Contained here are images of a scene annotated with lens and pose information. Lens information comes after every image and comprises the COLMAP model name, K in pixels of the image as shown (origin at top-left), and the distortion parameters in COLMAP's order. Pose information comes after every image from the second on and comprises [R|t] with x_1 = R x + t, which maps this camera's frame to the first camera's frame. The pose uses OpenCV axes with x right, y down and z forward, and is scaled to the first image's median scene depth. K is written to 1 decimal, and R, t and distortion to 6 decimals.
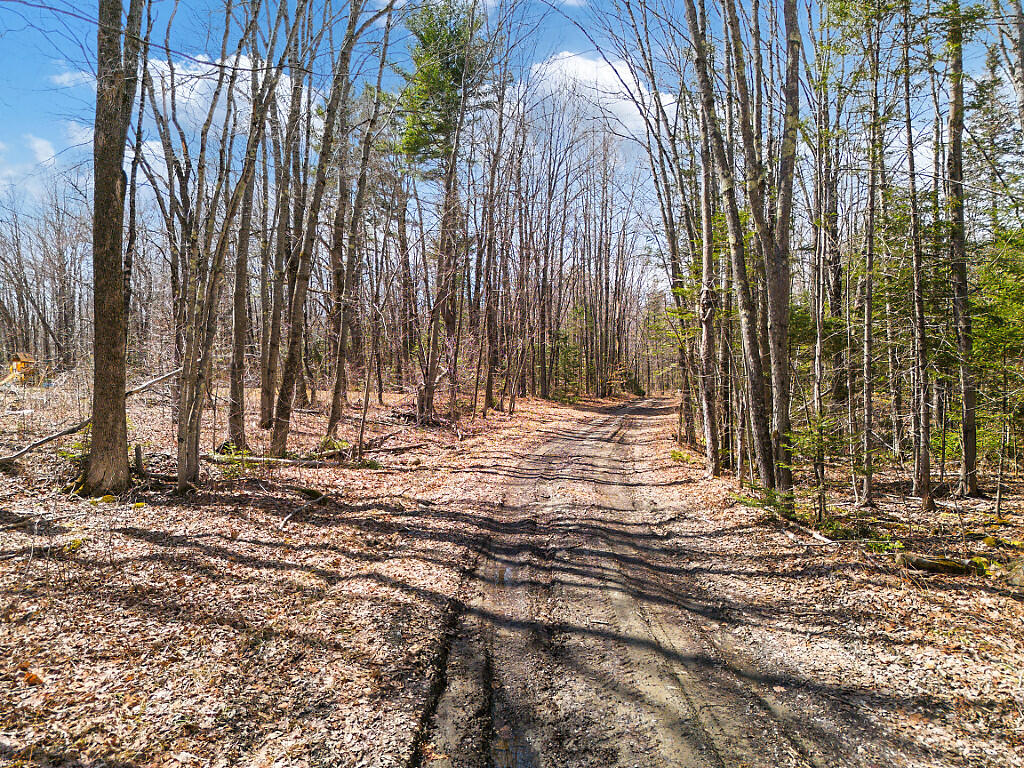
lens RADIAL K [[721.1, 0, 512.5], [0, 721.1, 383.0], [0, 0, 1]] dist [0.070035, -0.062065]
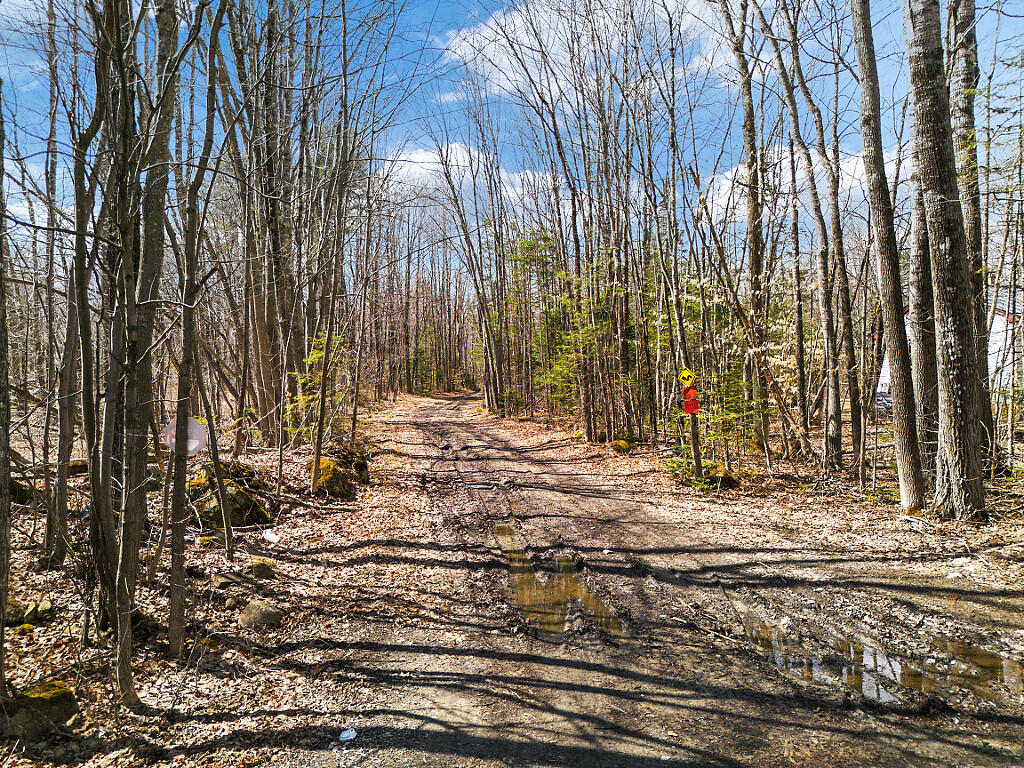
lens RADIAL K [[721.1, 0, 512.2], [0, 721.1, 385.2], [0, 0, 1]] dist [0.070035, -0.062065]
pose [[0.977187, -0.032368, 0.209900, -0.060668], [0.031711, 0.999476, 0.006494, 0.001201], [-0.210001, 0.000311, 0.977701, -0.500628]]
